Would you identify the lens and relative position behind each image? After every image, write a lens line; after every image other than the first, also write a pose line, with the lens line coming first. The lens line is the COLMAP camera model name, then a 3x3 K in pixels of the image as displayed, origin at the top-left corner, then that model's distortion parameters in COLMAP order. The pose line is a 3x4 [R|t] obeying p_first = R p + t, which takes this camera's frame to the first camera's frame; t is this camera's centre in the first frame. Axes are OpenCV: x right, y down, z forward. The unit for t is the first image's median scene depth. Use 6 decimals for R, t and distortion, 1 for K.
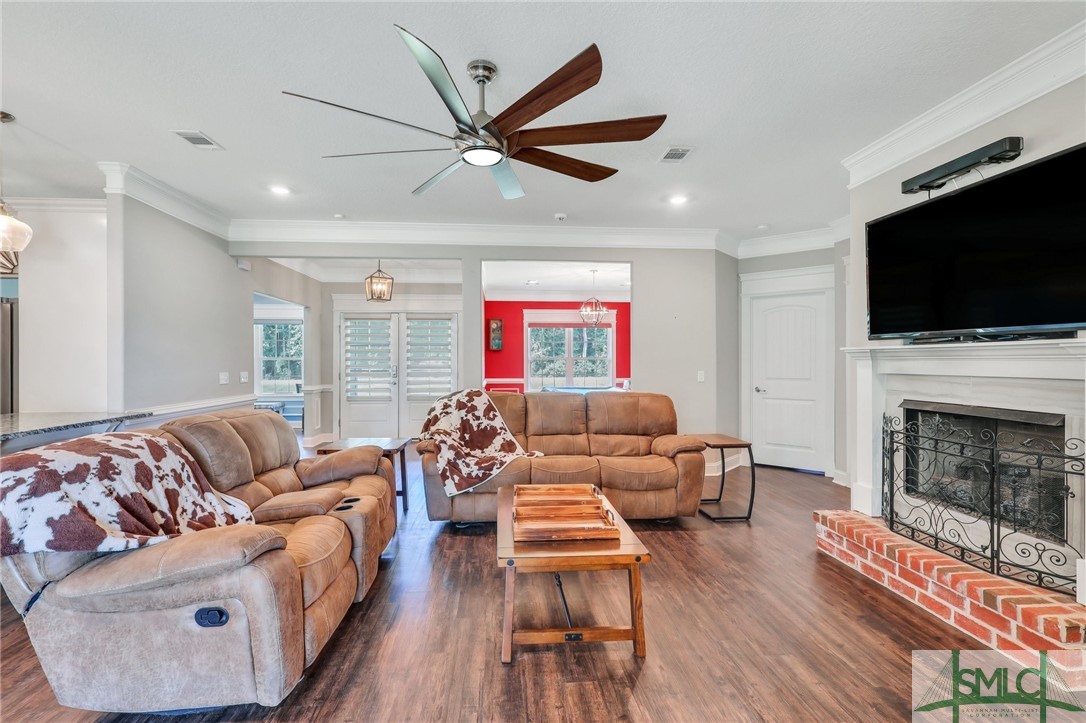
lens RADIAL K [[512.7, 0, 541.1], [0, 512.7, 363.3], [0, 0, 1]] dist [-0.002348, -0.000211]
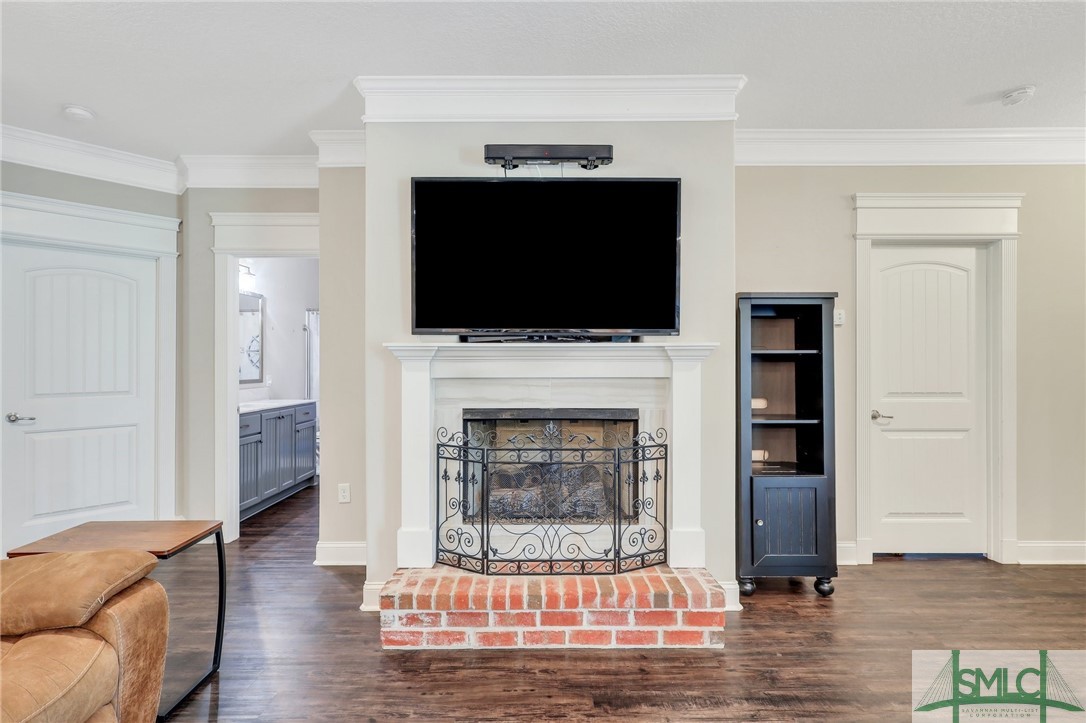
lens RADIAL K [[512.7, 0, 538.6], [0, 512.7, 360.7], [0, 0, 1]] dist [-0.002348, -0.000211]
pose [[0.090977, 0.000750, 0.995853, -0.113333], [0.005971, 0.999981, -0.001299, -0.005730], [-0.995835, 0.006064, 0.090971, 0.902512]]
